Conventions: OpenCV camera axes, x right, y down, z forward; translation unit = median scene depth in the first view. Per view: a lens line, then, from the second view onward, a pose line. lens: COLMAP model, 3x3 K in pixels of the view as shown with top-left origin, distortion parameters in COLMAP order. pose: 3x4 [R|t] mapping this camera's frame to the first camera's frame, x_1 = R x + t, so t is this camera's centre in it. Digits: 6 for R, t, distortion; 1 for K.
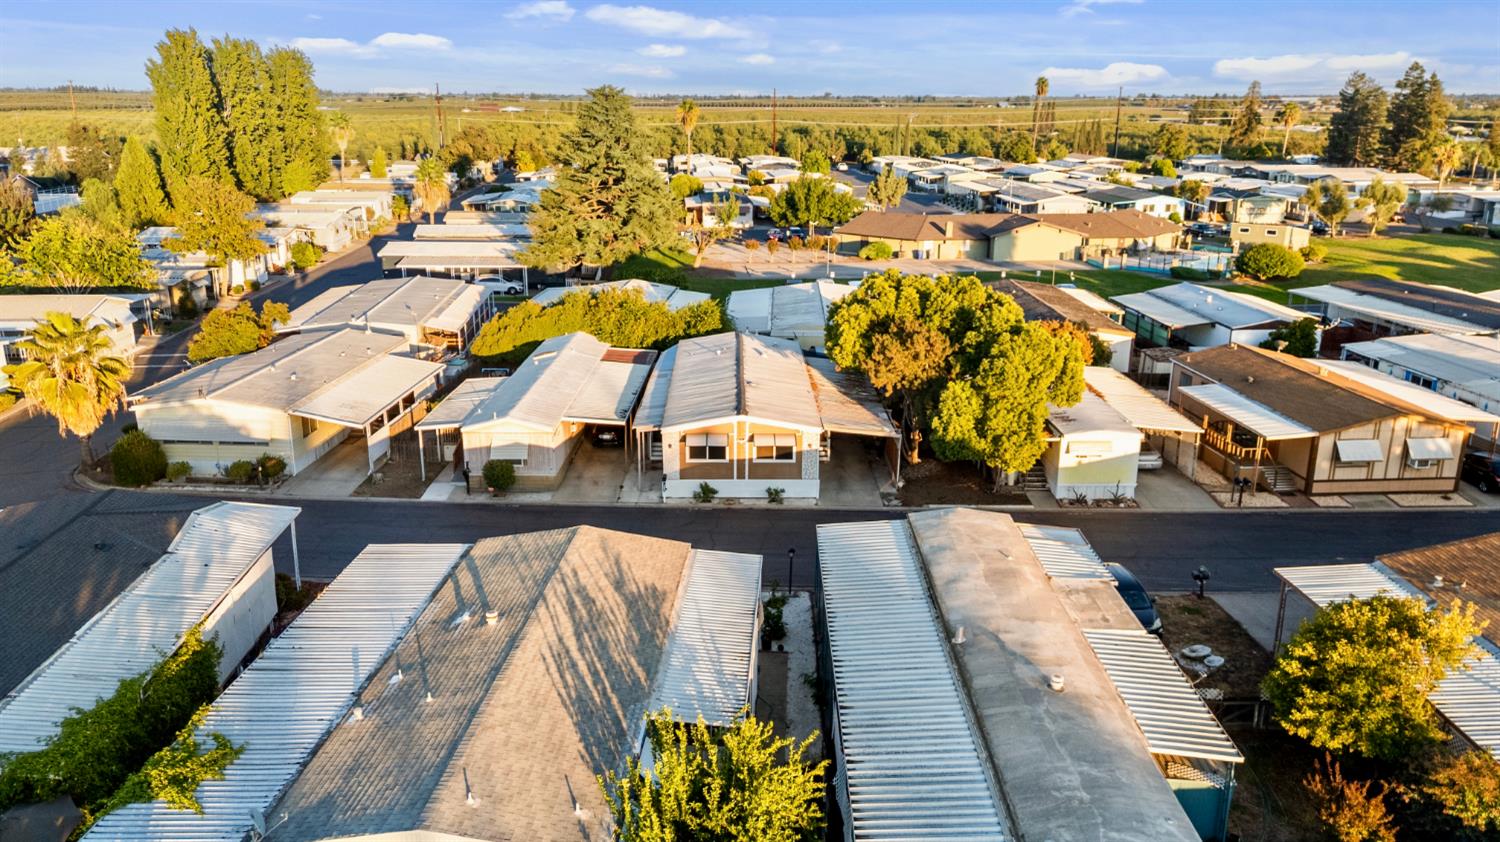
lens RADIAL K [[1113.6, 0, 753.4], [0, 1113.6, 425.1], [0, 0, 1]] dist [0.058648, -0.039337]
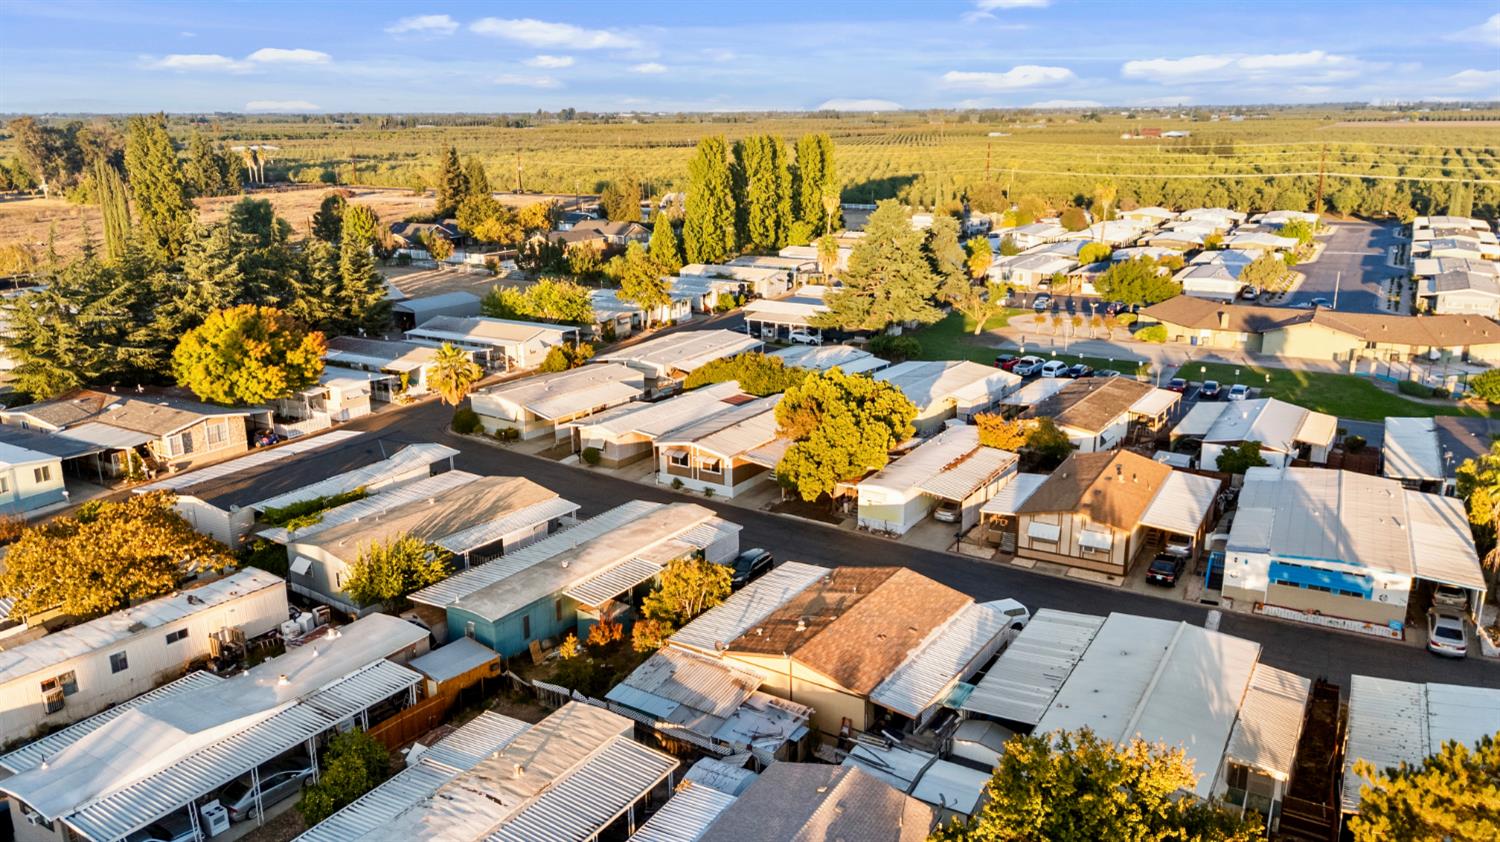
lens RADIAL K [[1113.6, 0, 736.0], [0, 1113.6, 425.0], [0, 0, 1]] dist [0.058648, -0.039337]
pose [[0.822442, 0.139254, -0.551542, 0.846469], [-0.146048, 0.988764, 0.031862, -0.085155], [0.549782, 0.054347, 0.833539, -0.352216]]
